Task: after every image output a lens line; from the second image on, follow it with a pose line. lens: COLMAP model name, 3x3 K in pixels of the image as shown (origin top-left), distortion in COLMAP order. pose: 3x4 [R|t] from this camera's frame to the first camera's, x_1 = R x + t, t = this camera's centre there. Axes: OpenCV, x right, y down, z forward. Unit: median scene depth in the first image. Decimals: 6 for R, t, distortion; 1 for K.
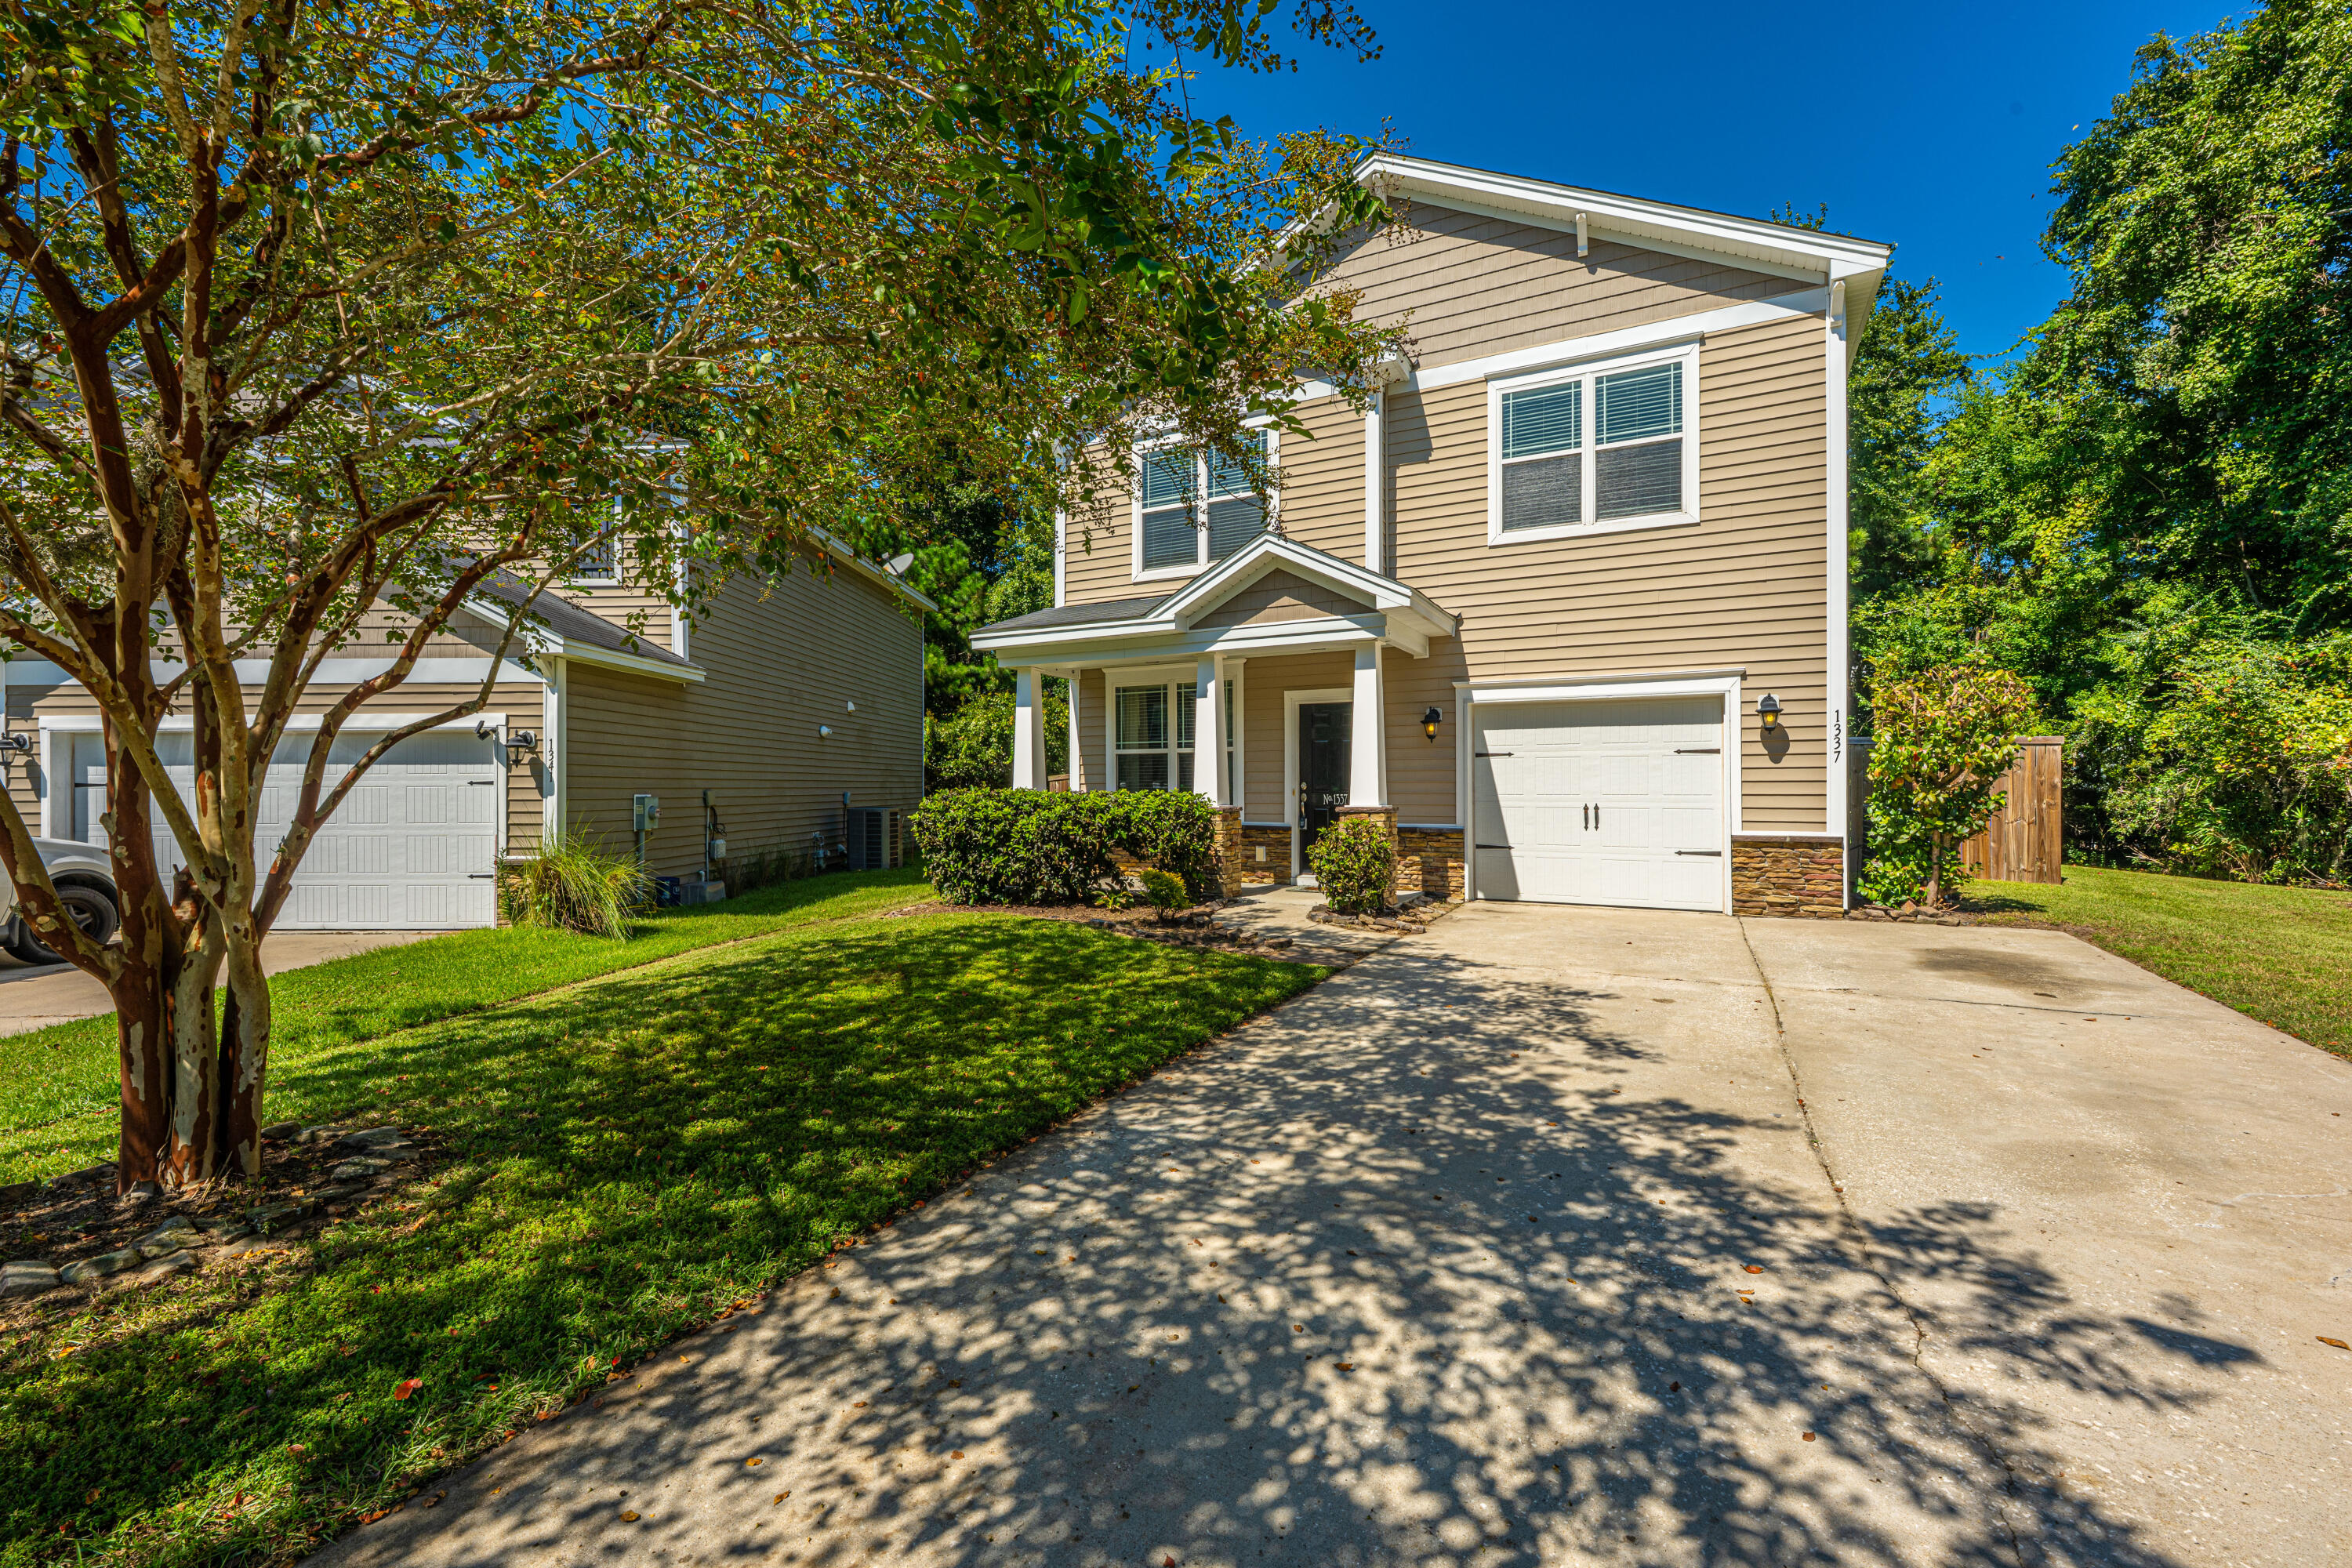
lens RADIAL K [[933.0, 0, 1210.0], [0, 933.0, 798.6], [0, 0, 1]] dist [-0.001770, 0.000347]
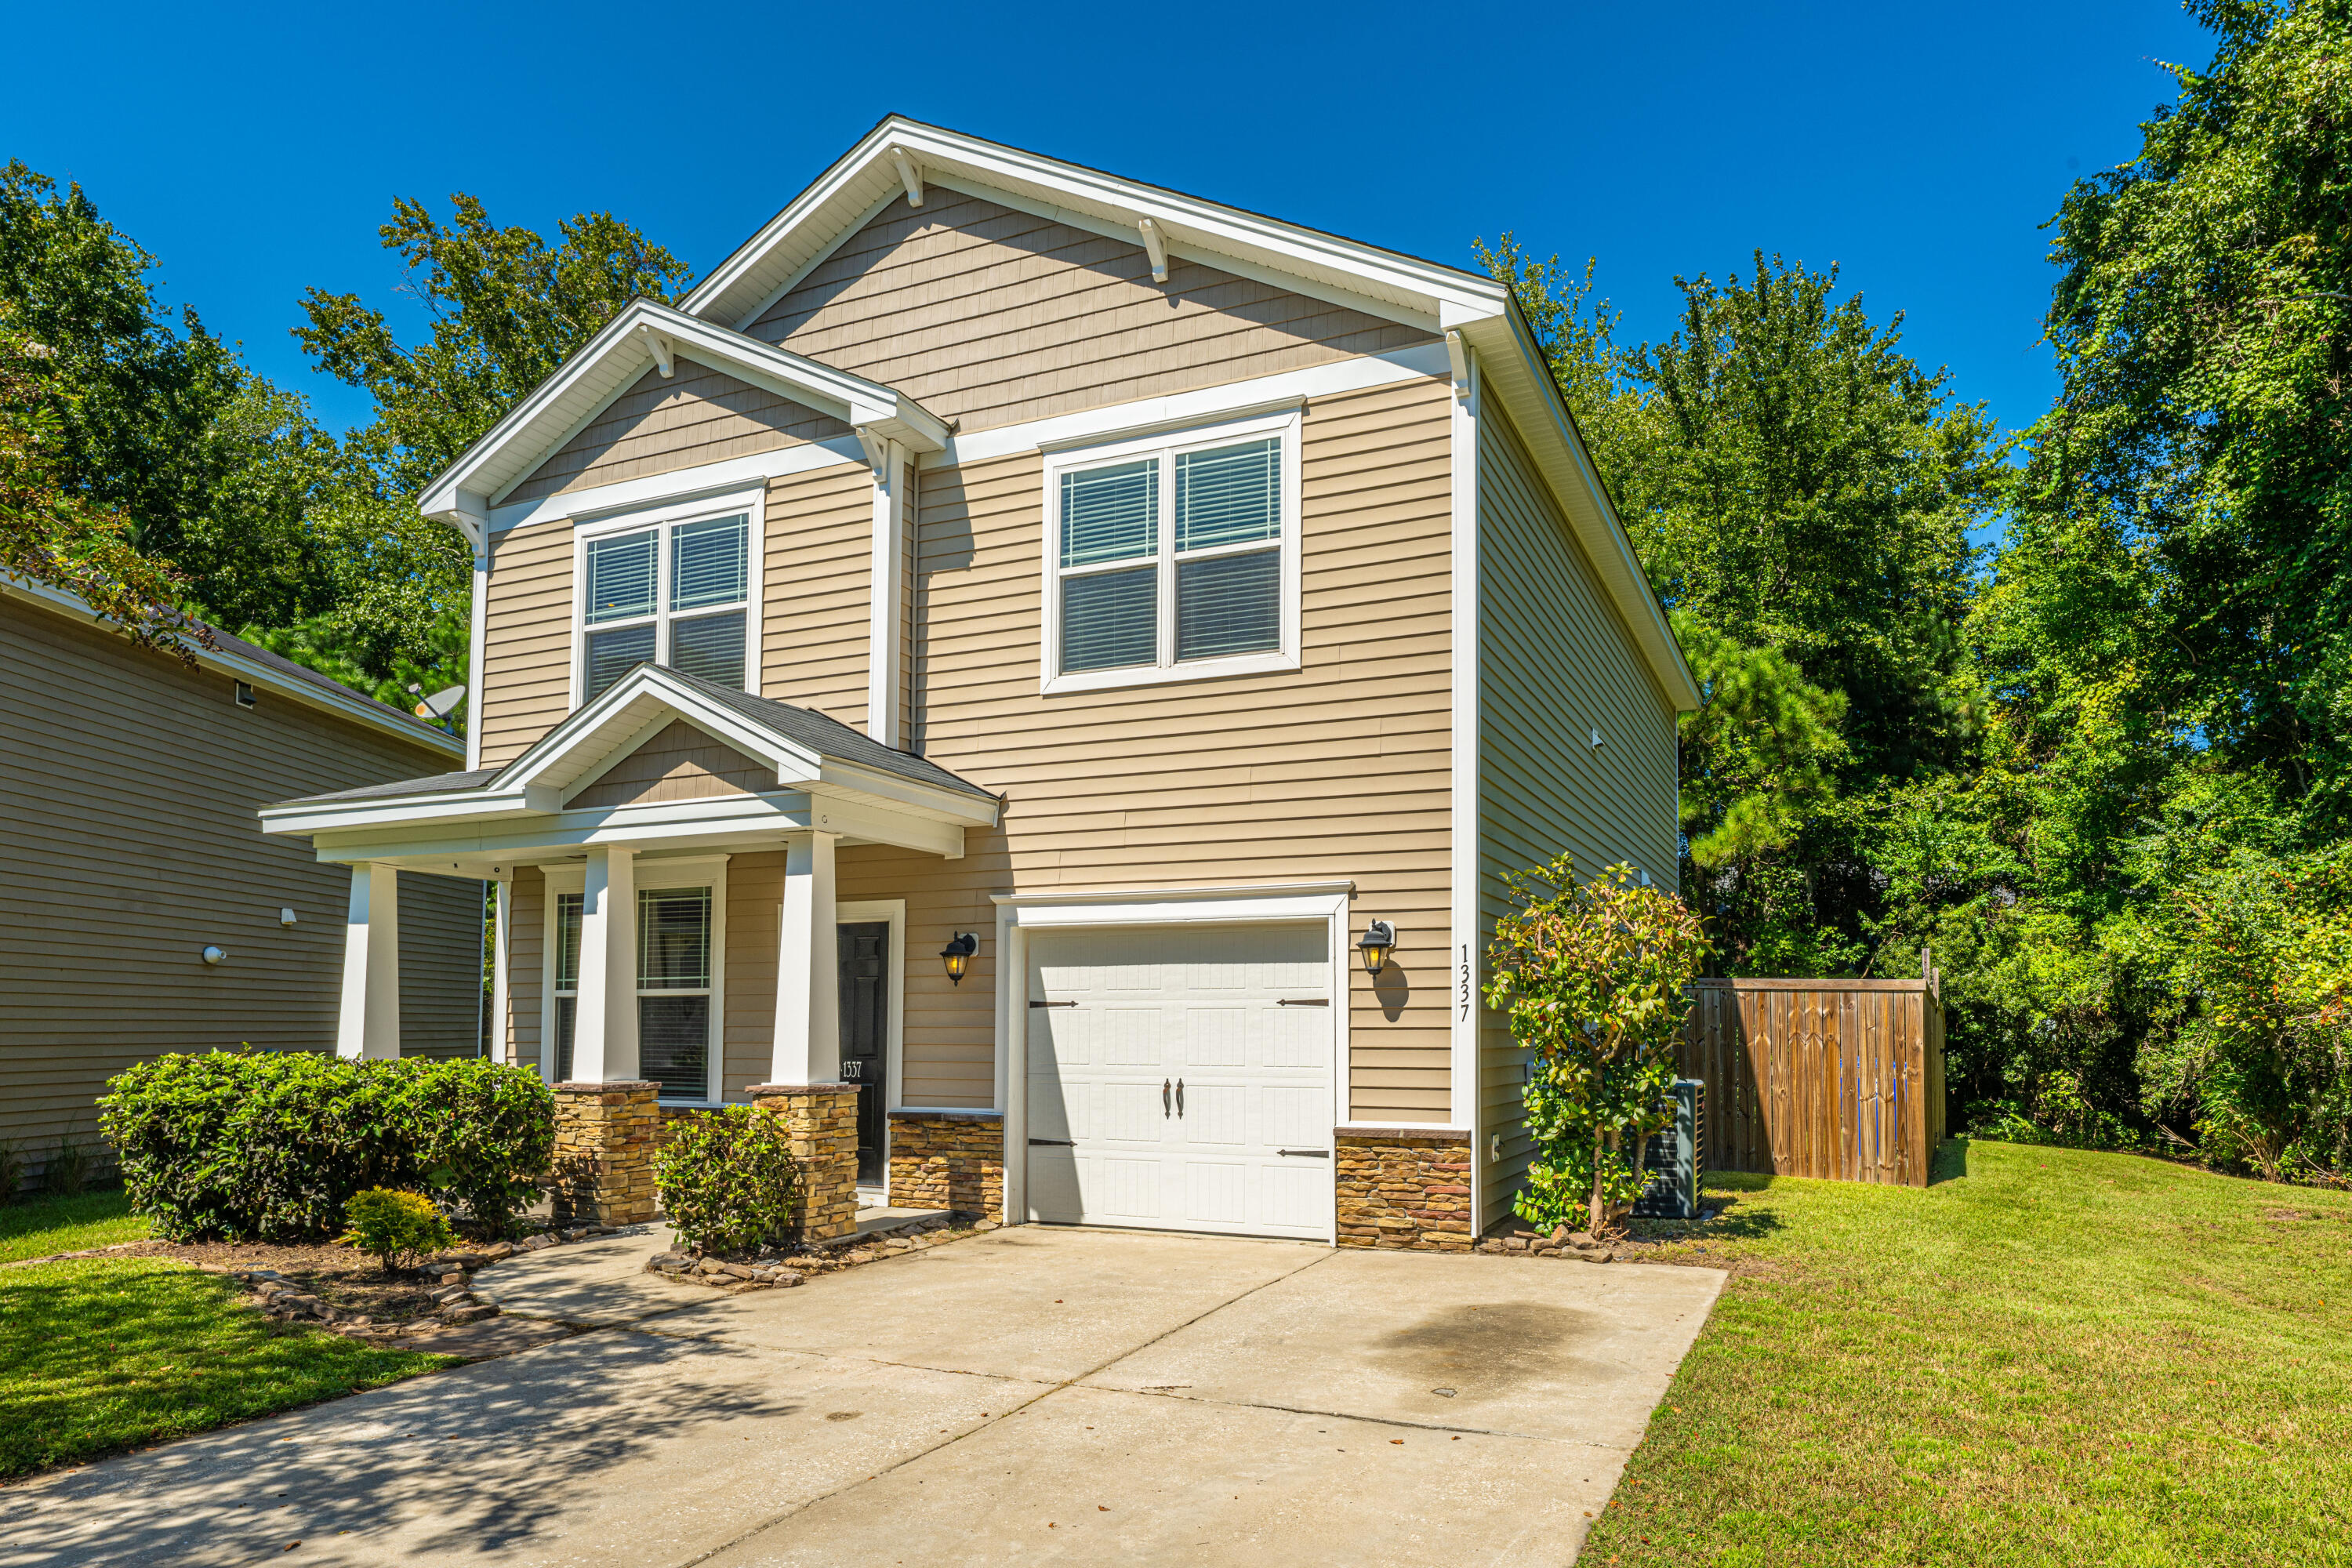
lens RADIAL K [[1317.1, 0, 1285.4], [0, 1317.1, 988.0], [0, 0, 1]] dist [0.002897, -0.004057]
pose [[0.995028, 0.006255, 0.099397, 0.380239], [-0.001864, 0.999021, -0.044201, -0.017357], [-0.099576, 0.043796, 0.994066, 0.045105]]
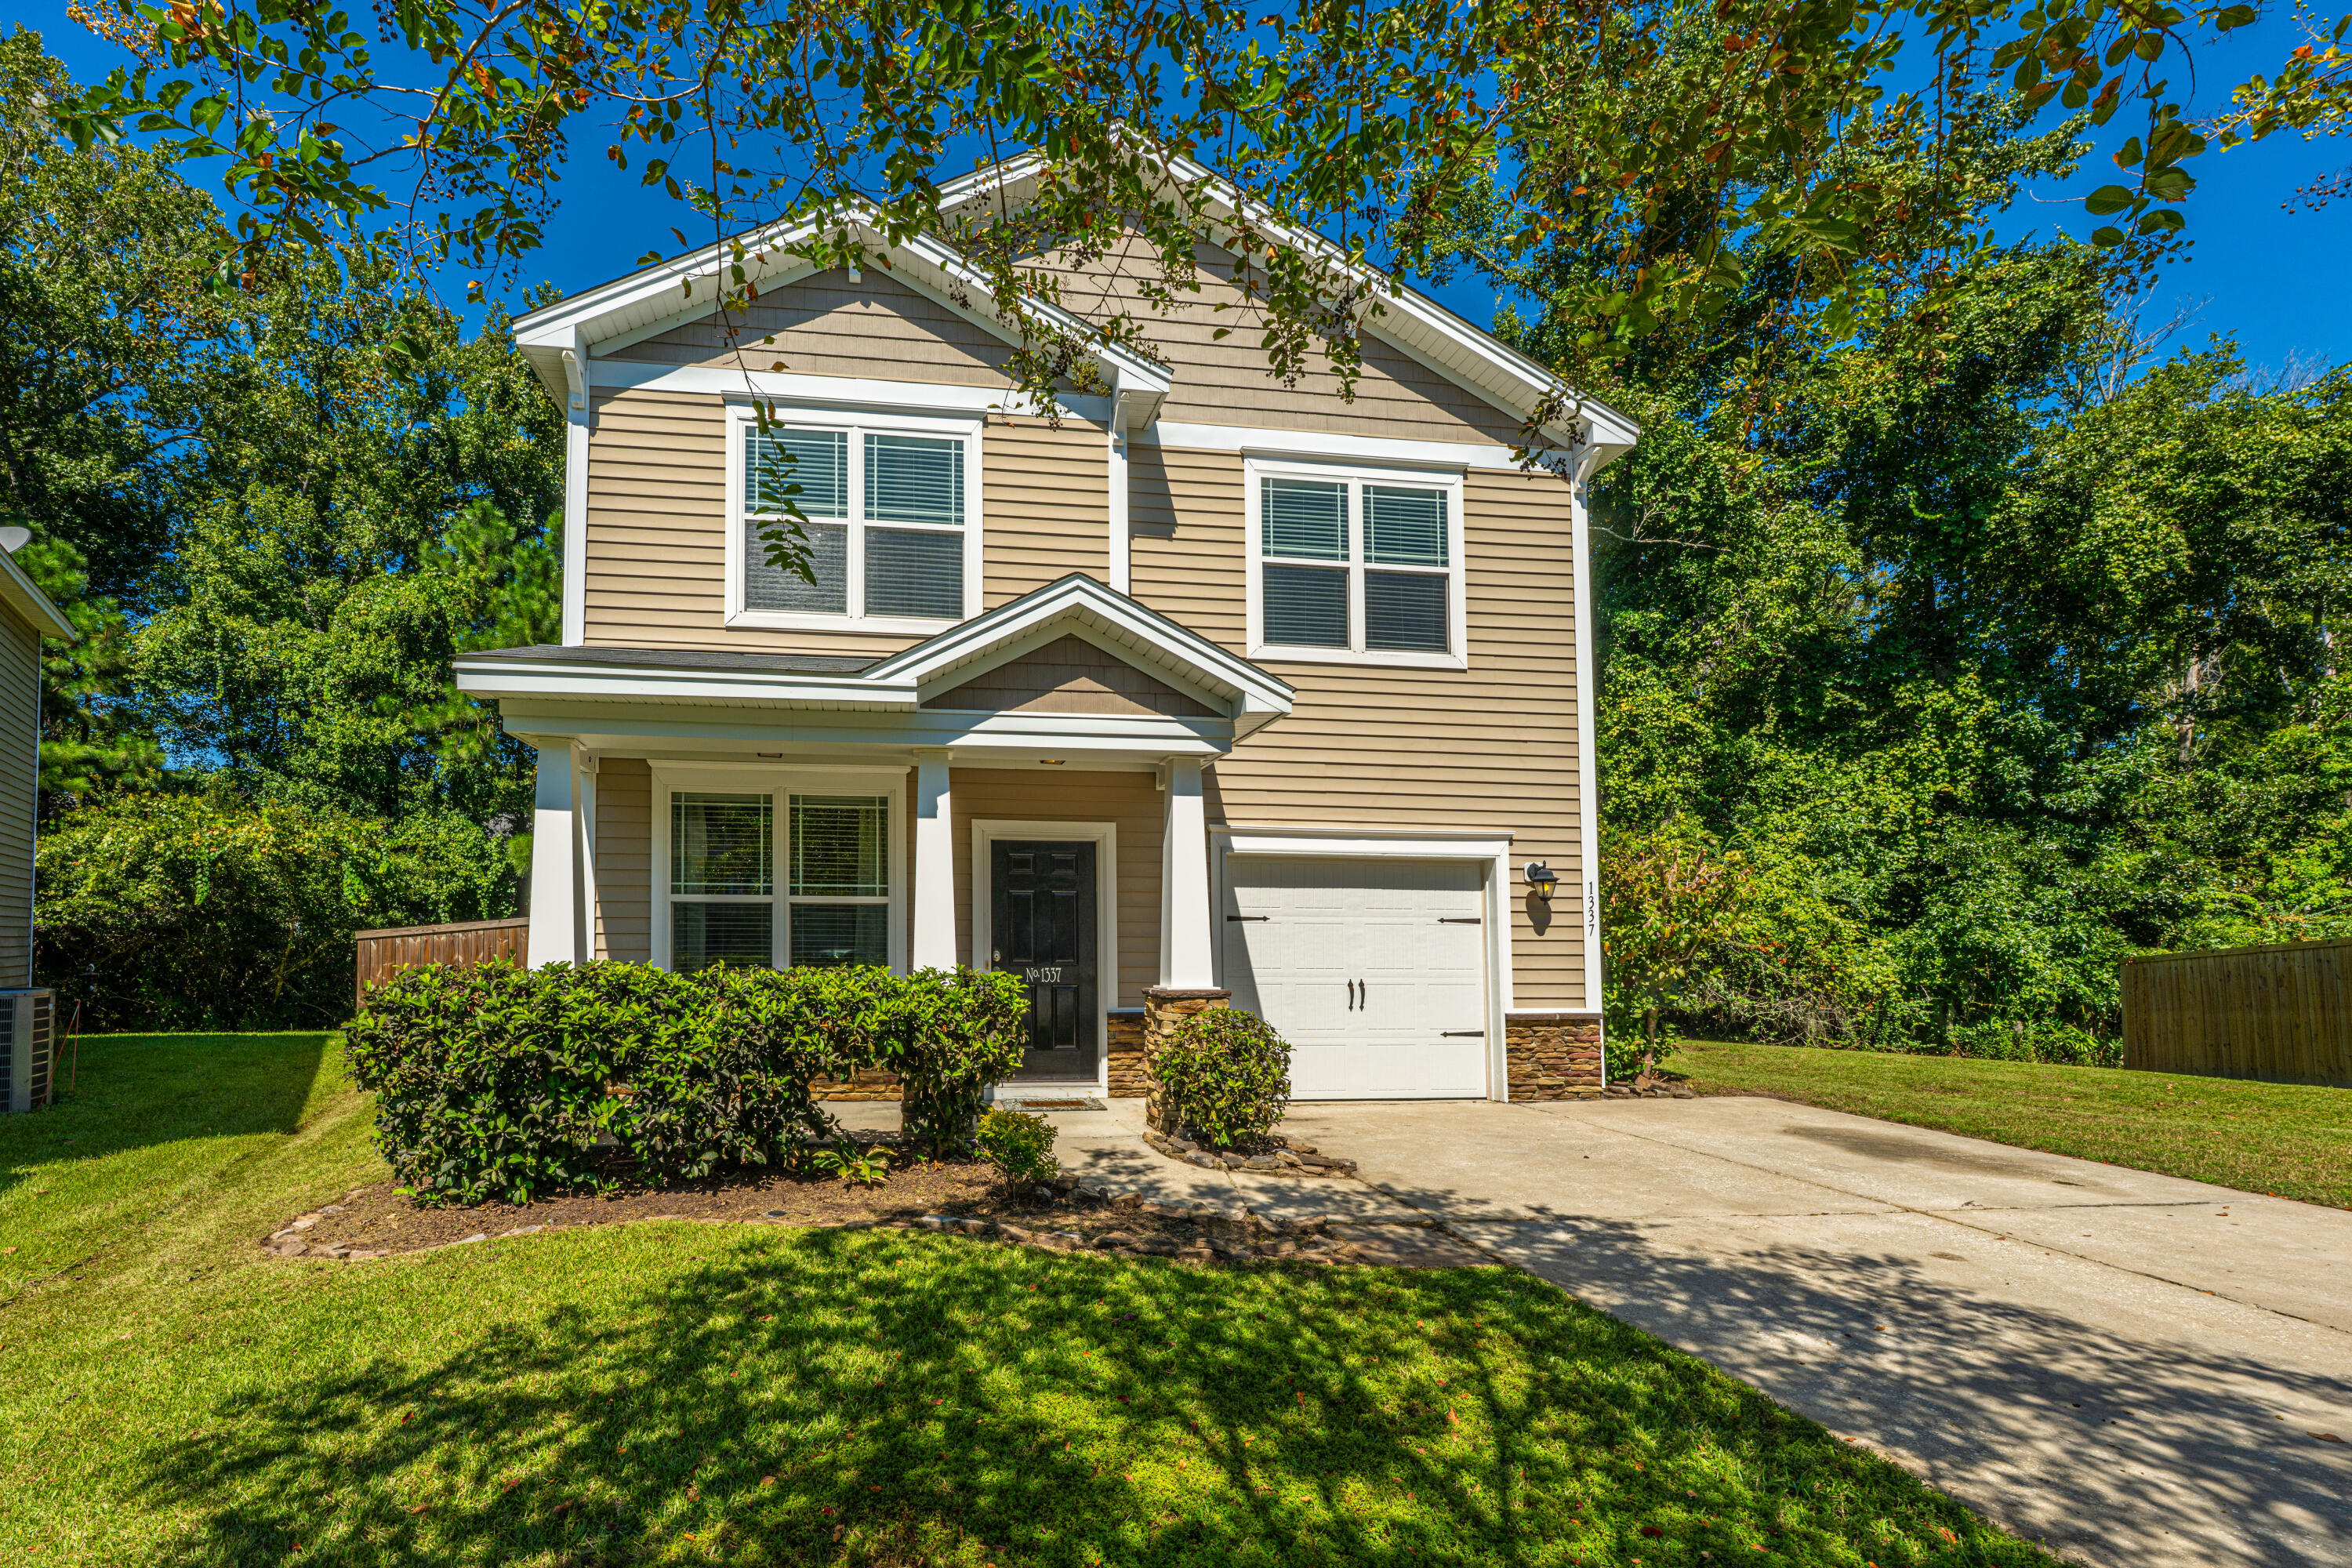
lens RADIAL K [[973.0, 0, 1044.4], [0, 973.0, 920.1], [0, 0, 1]] dist [0.001548, -0.000736]
pose [[0.827010, 0.022045, 0.561755, -0.311089], [-0.000489, 0.999259, -0.038493, -0.013670], [-0.562188, 0.031559, 0.826407, 0.412362]]
